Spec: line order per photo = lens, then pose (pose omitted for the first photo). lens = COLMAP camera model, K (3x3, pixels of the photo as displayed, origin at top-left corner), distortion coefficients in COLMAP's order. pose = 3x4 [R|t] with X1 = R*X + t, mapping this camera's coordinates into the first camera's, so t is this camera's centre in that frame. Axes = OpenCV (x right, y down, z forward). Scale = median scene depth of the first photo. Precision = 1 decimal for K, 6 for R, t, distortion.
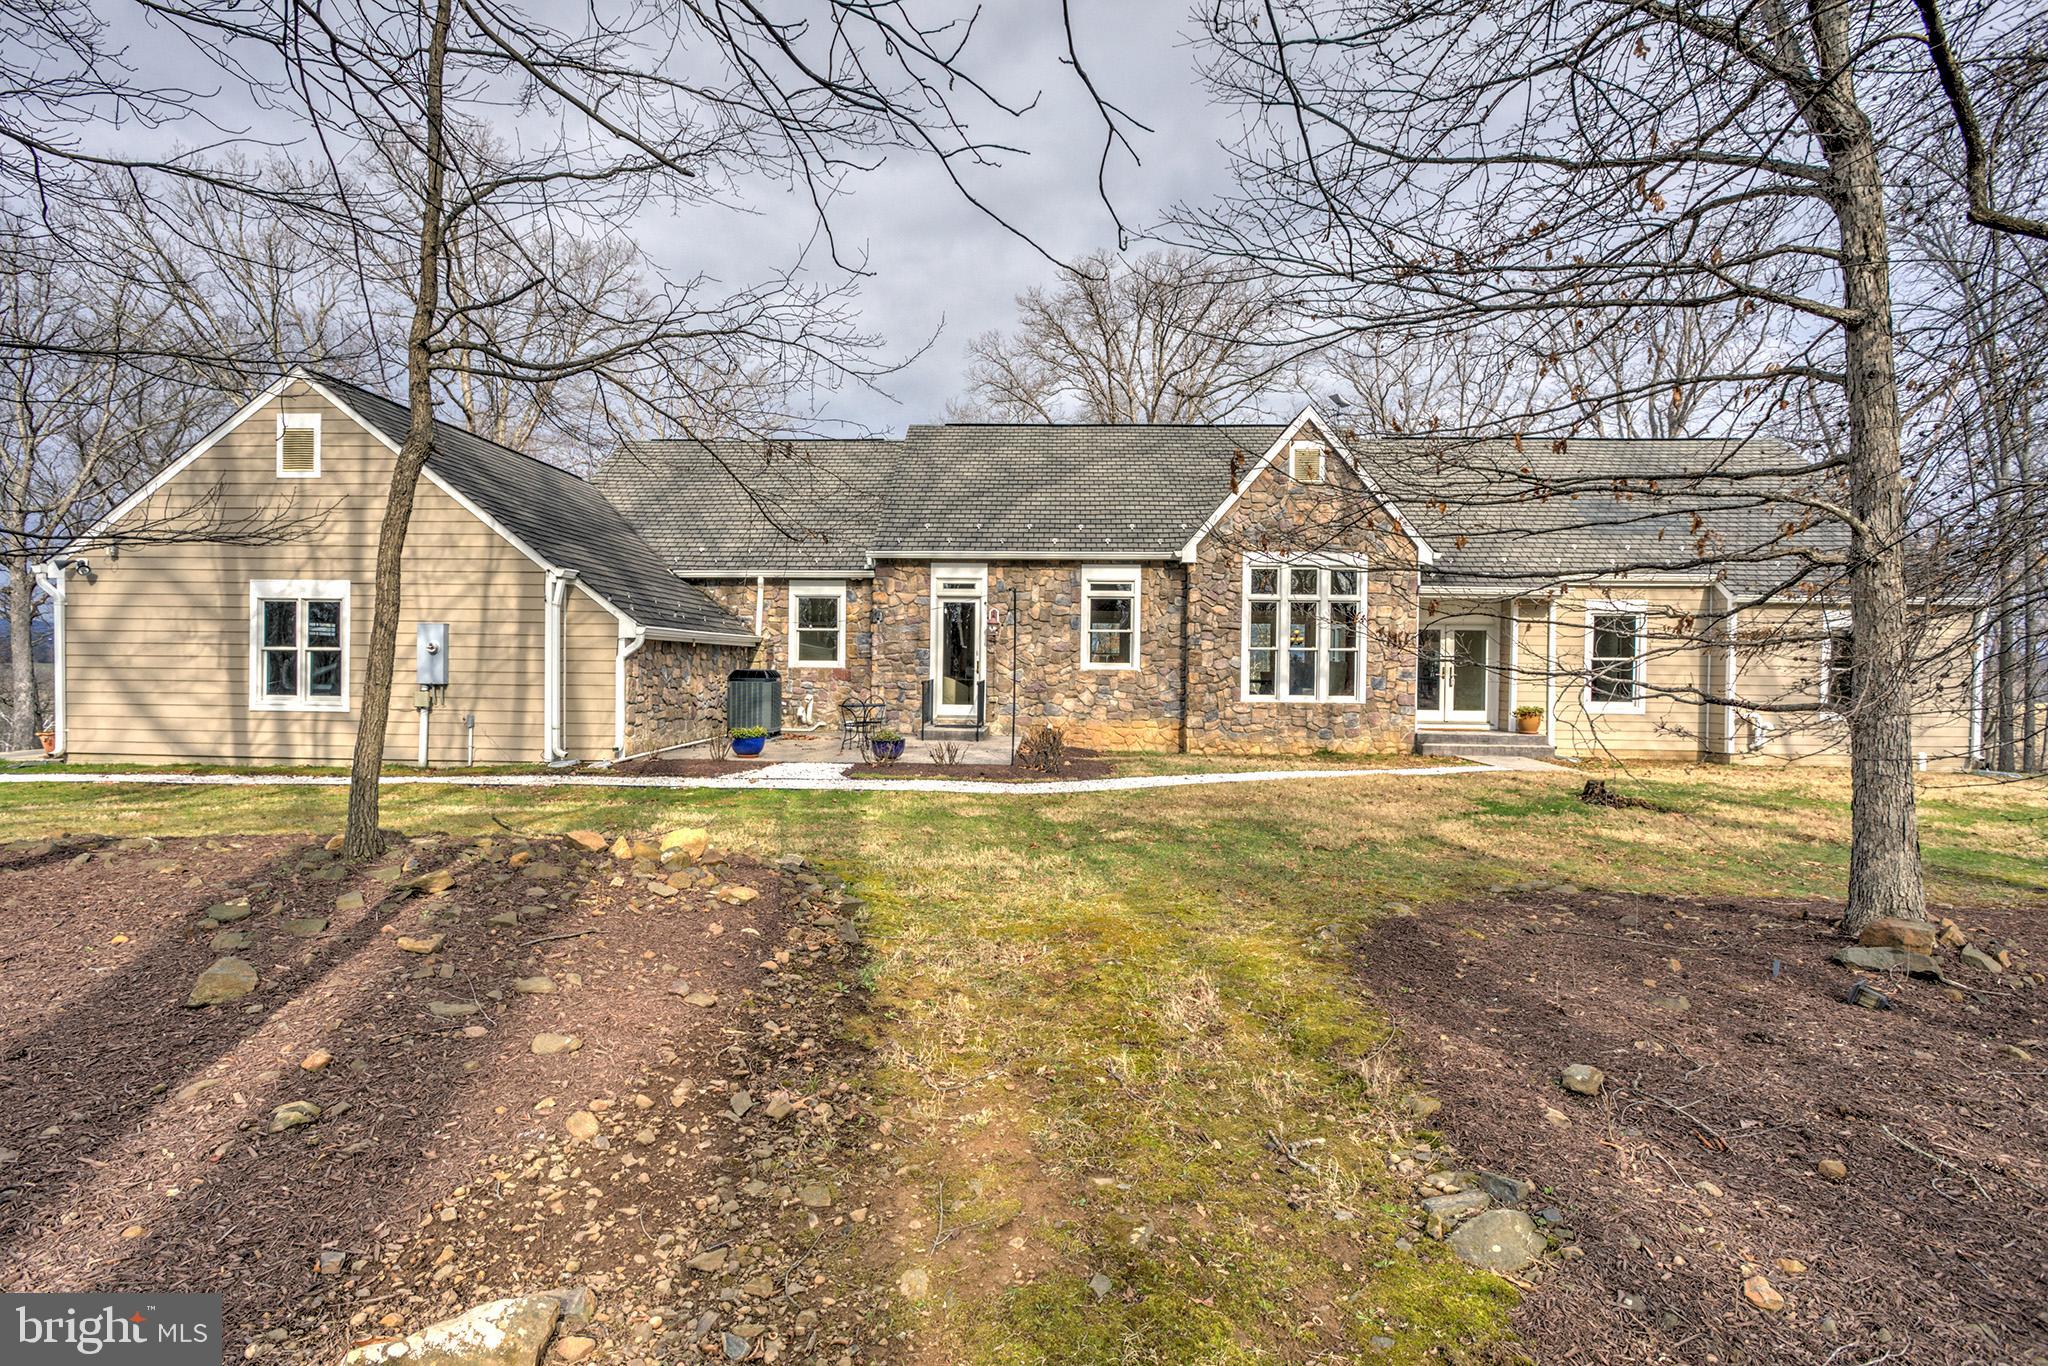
lens RADIAL K [[994.7, 0, 1015.4], [0, 994.7, 678.6], [0, 0, 1]] dist [-0.002877, -0.000080]
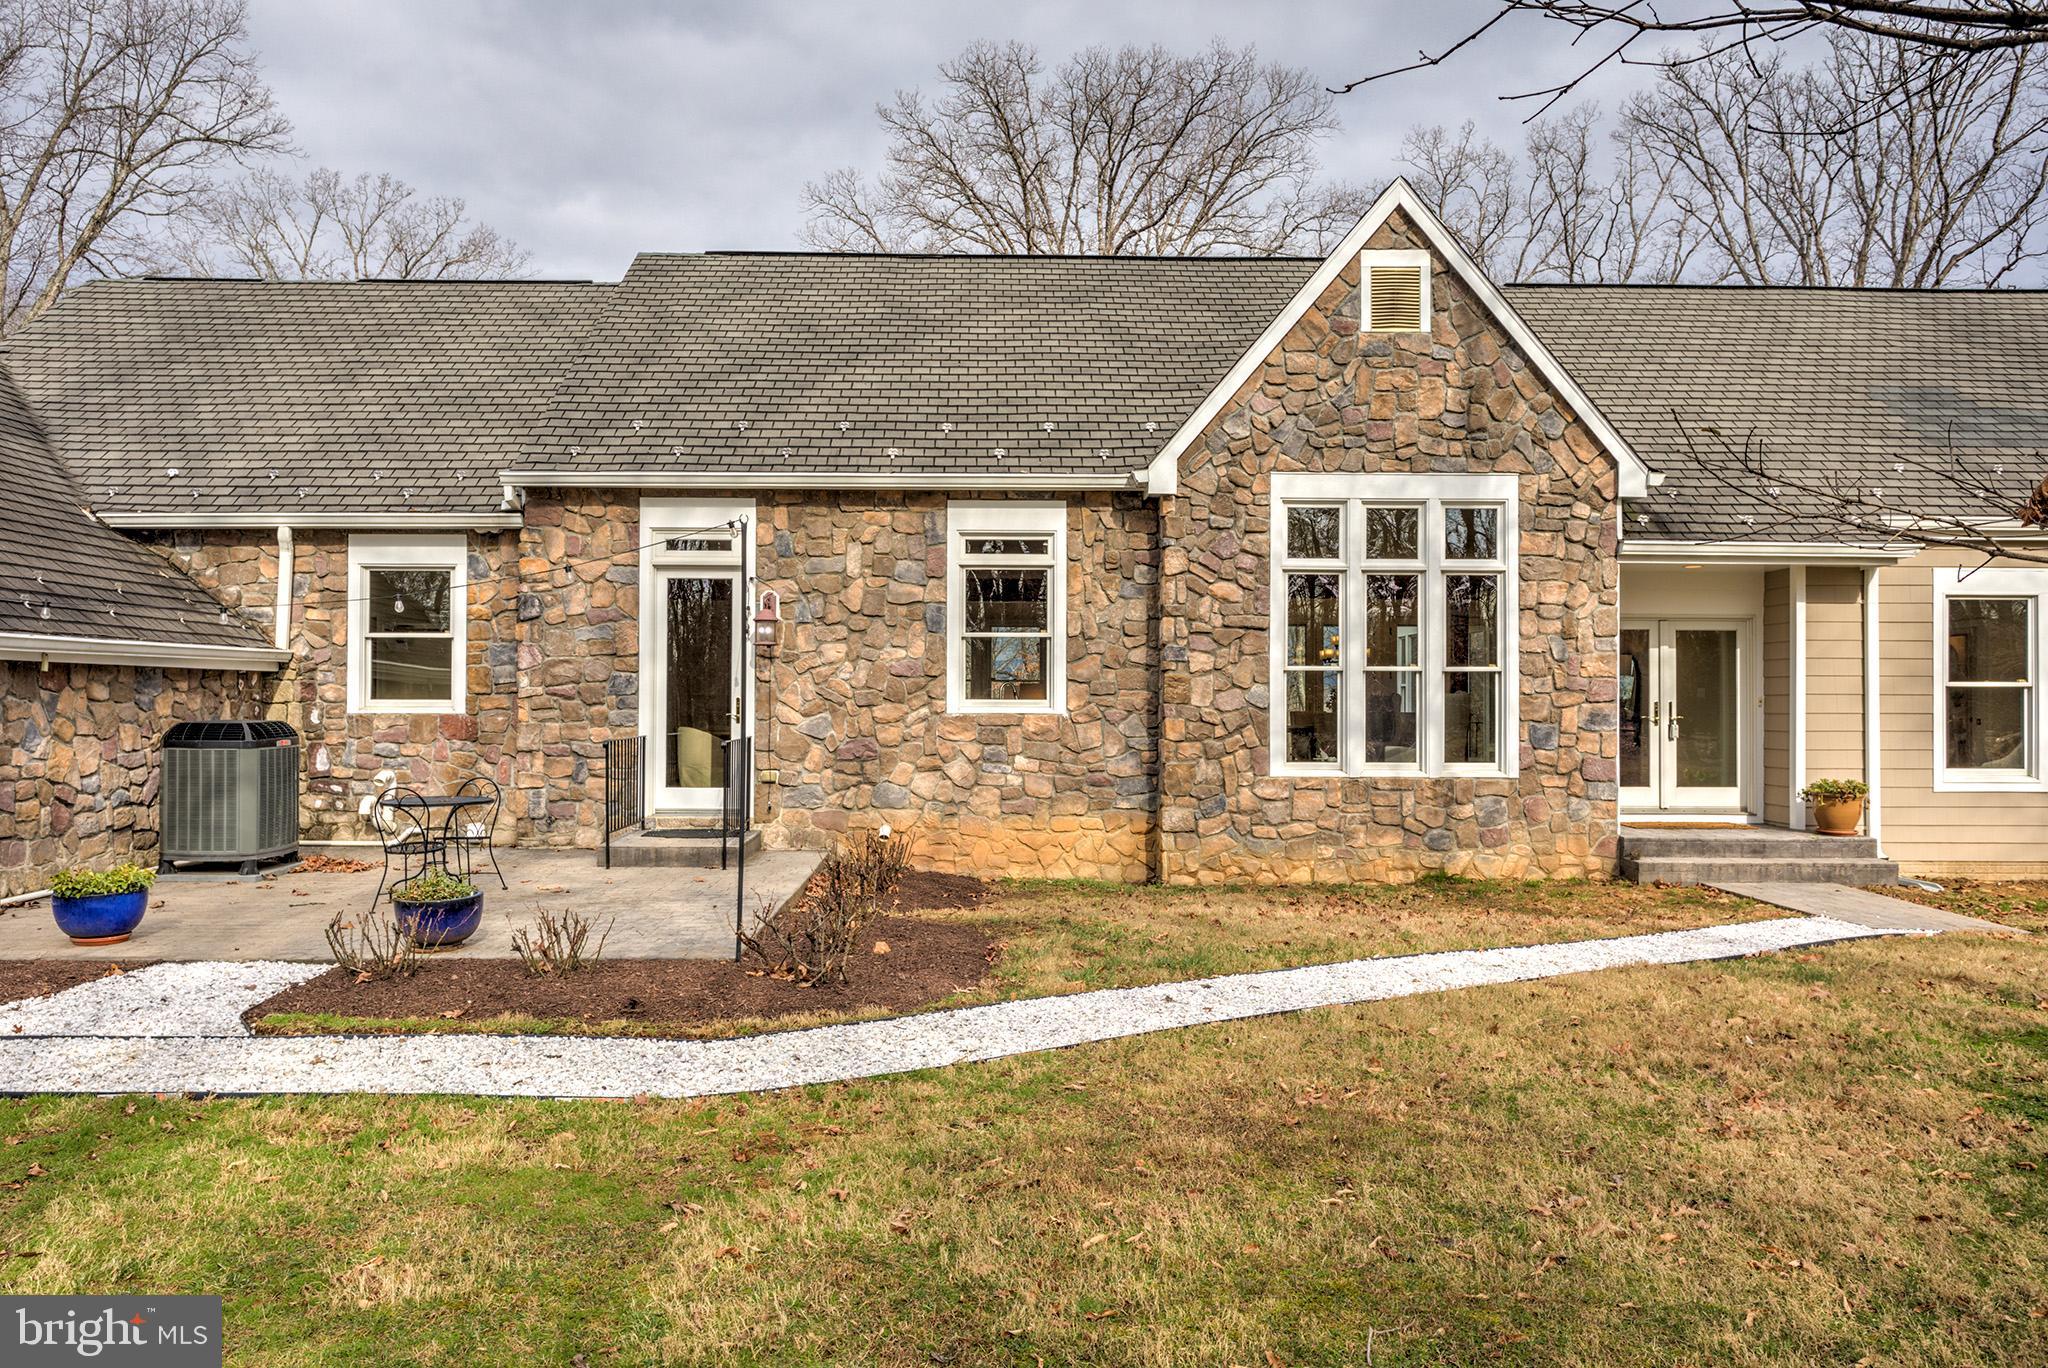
lens RADIAL K [[1479.6, 0, 1024.5], [0, 1479.6, 685.8], [0, 0, 1]] dist [0.010269, 0.001623]
pose [[0.996522, -0.007177, 0.083019, 0.043983], [0.008996, 0.999727, -0.021564, -0.006775], [-0.082841, 0.022236, 0.996315, 0.272160]]
